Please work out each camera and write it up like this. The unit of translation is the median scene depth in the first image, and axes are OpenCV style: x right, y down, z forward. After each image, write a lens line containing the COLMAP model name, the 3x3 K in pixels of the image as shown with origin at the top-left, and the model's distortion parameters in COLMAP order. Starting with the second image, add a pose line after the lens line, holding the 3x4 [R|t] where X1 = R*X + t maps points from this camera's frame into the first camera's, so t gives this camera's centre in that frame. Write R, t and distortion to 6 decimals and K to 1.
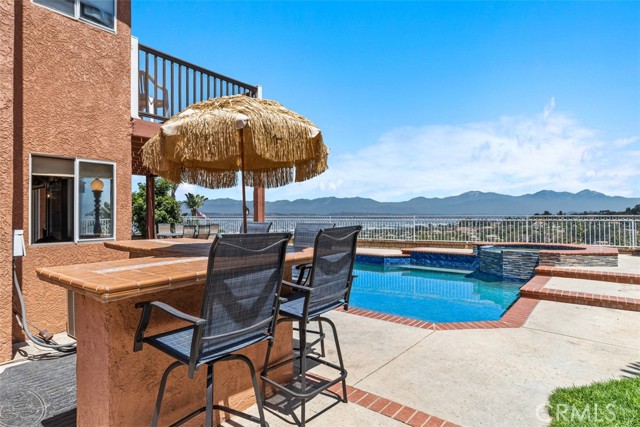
lens RADIAL K [[357.7, 0, 316.3], [0, 357.7, 211.9], [0, 0, 1]] dist [0.002327, -0.001517]
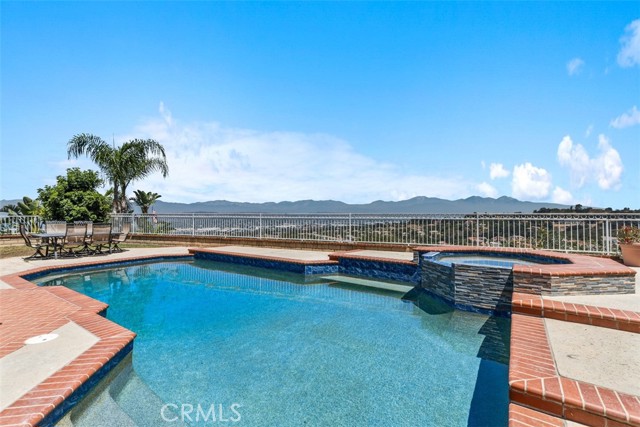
lens RADIAL K [[290.2, 0, 321.3], [0, 290.2, 205.6], [0, 0, 1]] dist [0.007170, -0.001296]
pose [[0.996394, 0.007872, 0.084484, 0.169409], [-0.006063, 0.999747, -0.021646, 0.009603], [-0.084633, 0.021056, 0.996190, 0.356792]]
